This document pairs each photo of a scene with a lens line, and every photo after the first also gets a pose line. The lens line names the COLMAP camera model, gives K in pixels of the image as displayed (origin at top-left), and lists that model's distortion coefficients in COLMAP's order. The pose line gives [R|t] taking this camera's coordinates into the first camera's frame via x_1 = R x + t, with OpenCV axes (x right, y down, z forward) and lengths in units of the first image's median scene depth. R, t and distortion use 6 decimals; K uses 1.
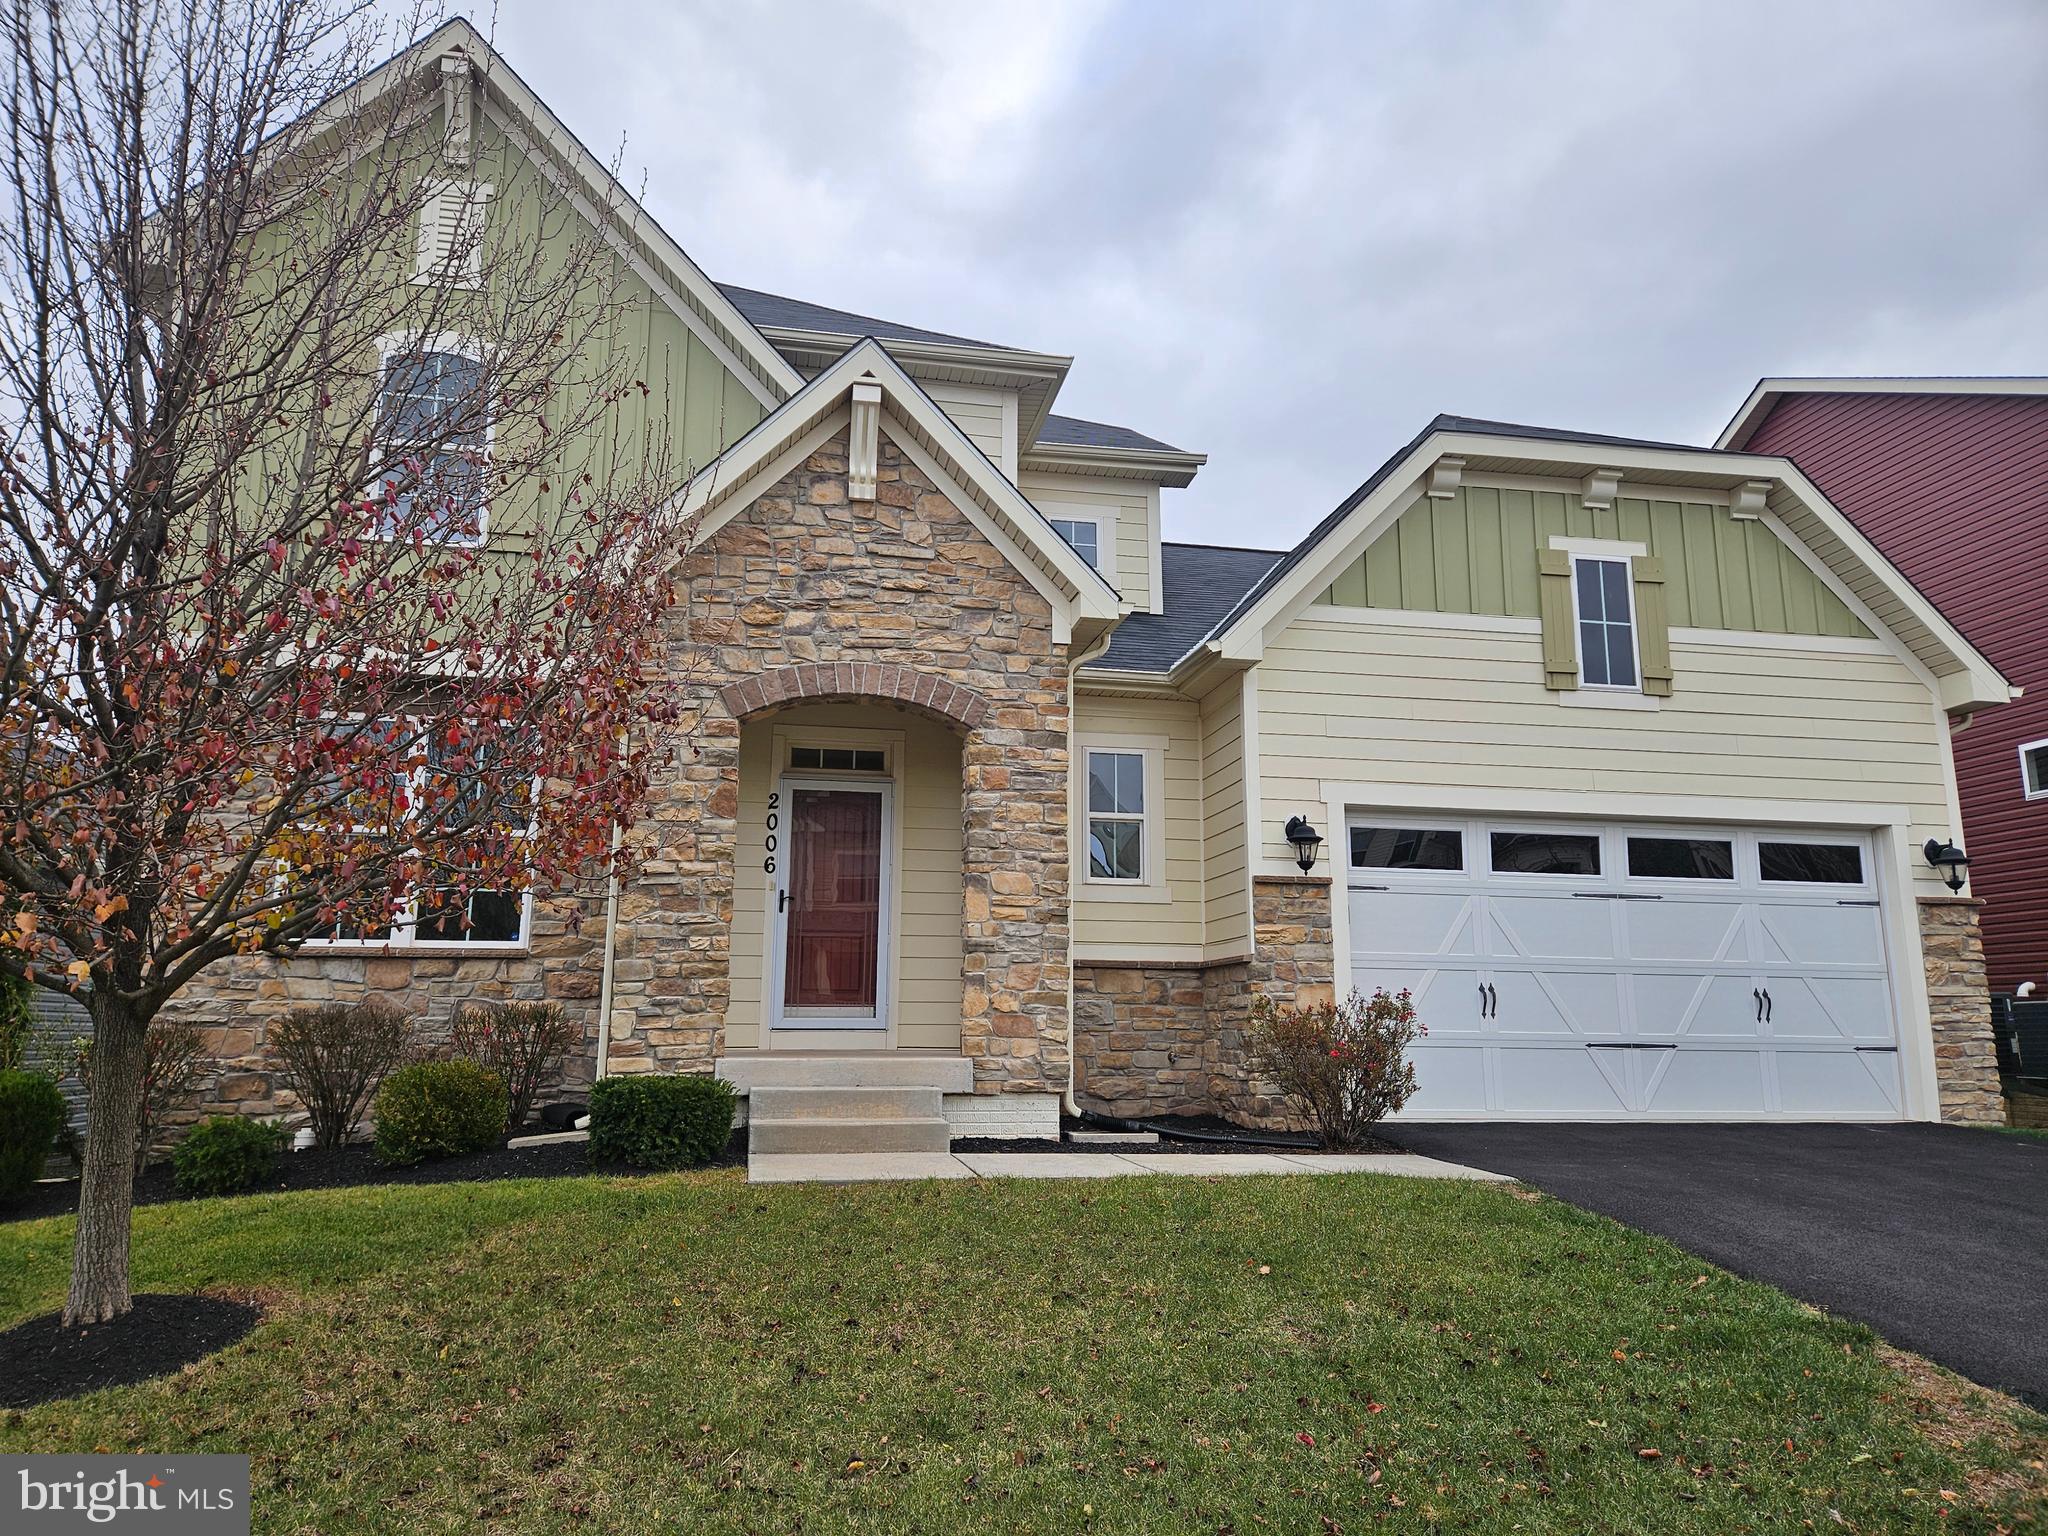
lens RADIAL K [[1372.9, 0, 1011.1], [0, 1372.9, 761.5], [0, 0, 1]] dist [0.087223, -0.076333]
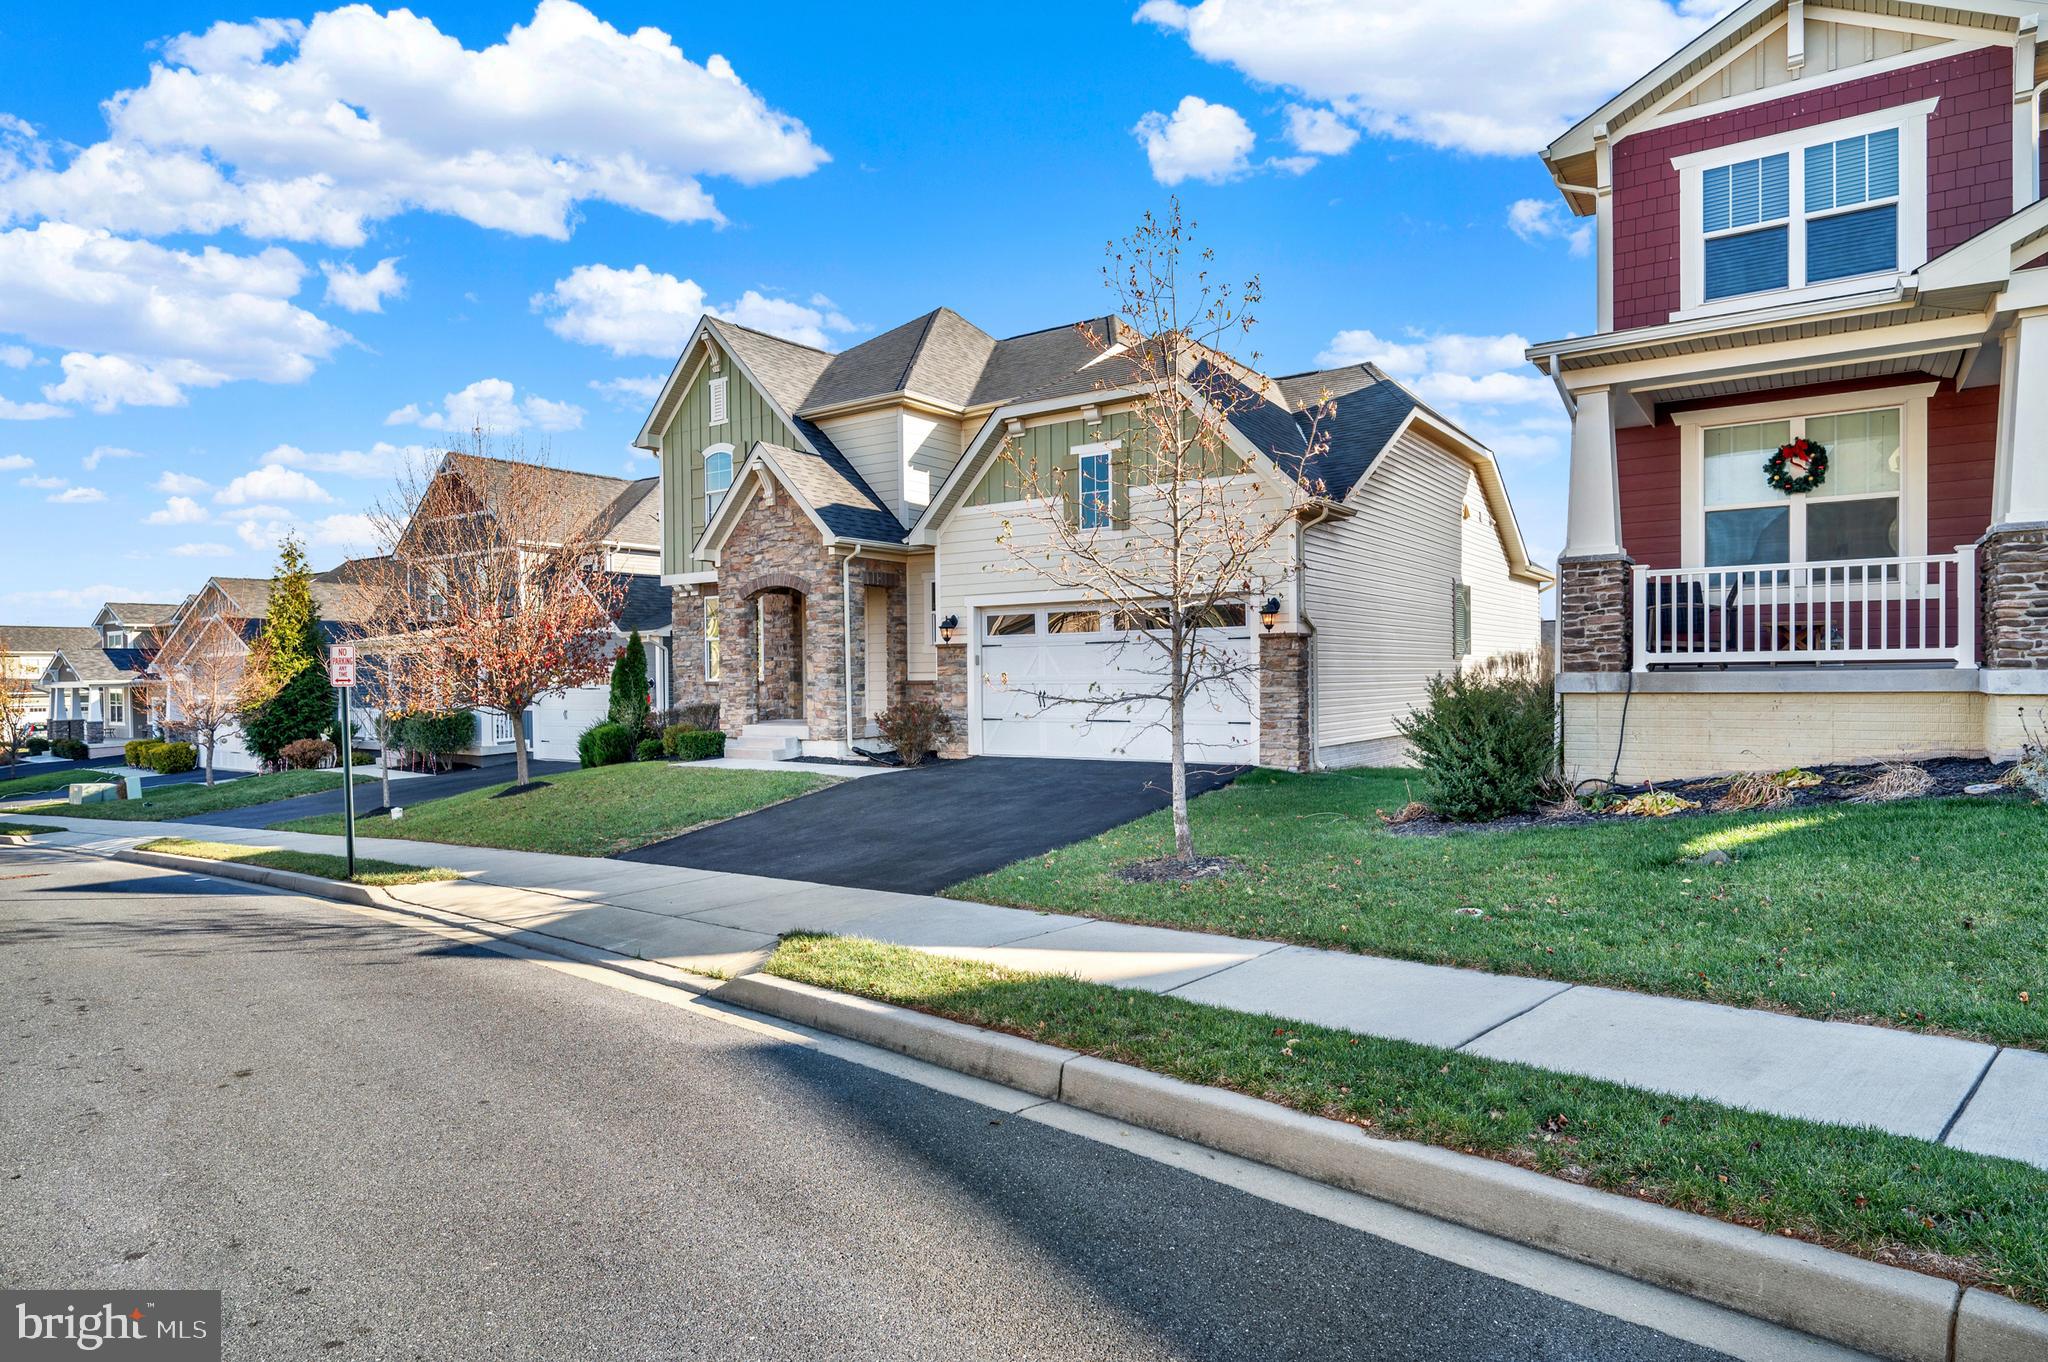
lens RADIAL K [[1165.0, 0, 982.2], [0, 1165.0, 683.5], [0, 0, 1]] dist [-0.000148, -0.000052]
pose [[0.676824, -0.010682, -0.736068, 1.637594], [0.159101, 0.978385, 0.132096, -0.090679], [0.718747, -0.206515, 0.663894, -0.179527]]
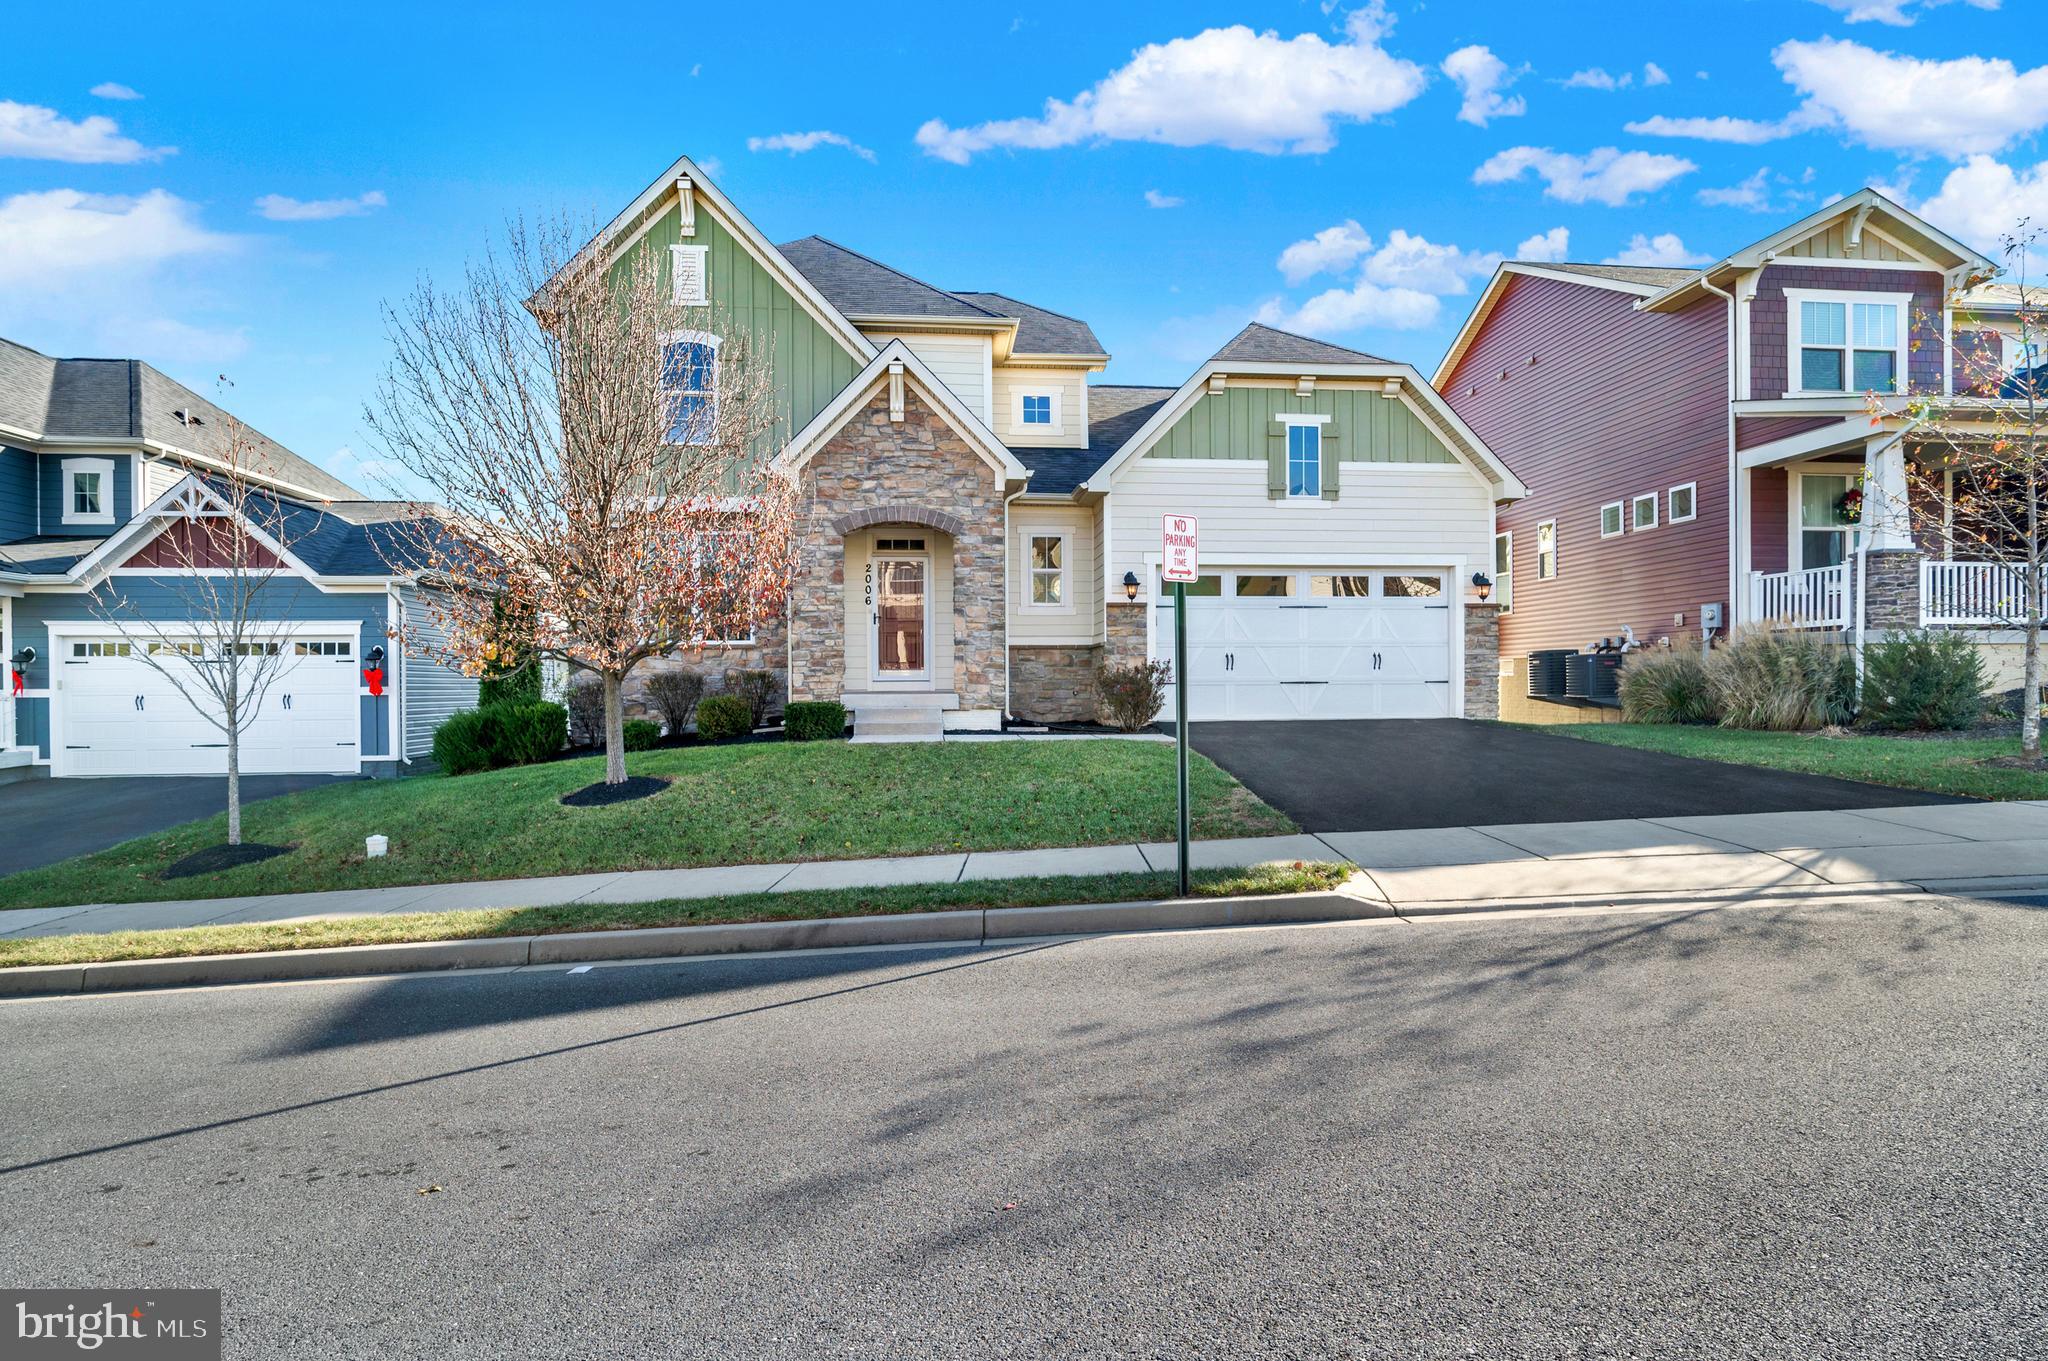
lens RADIAL K [[1052.2, 0, 1024.0], [0, 1052.2, 680.5], [0, 0, 1]] dist [-0.001419, 0.000597]
pose [[0.995828, -0.012402, -0.090398, 0.202103], [0.029677, 0.980878, 0.192347, -0.106382], [0.086284, -0.194228, 0.977154, -0.533610]]
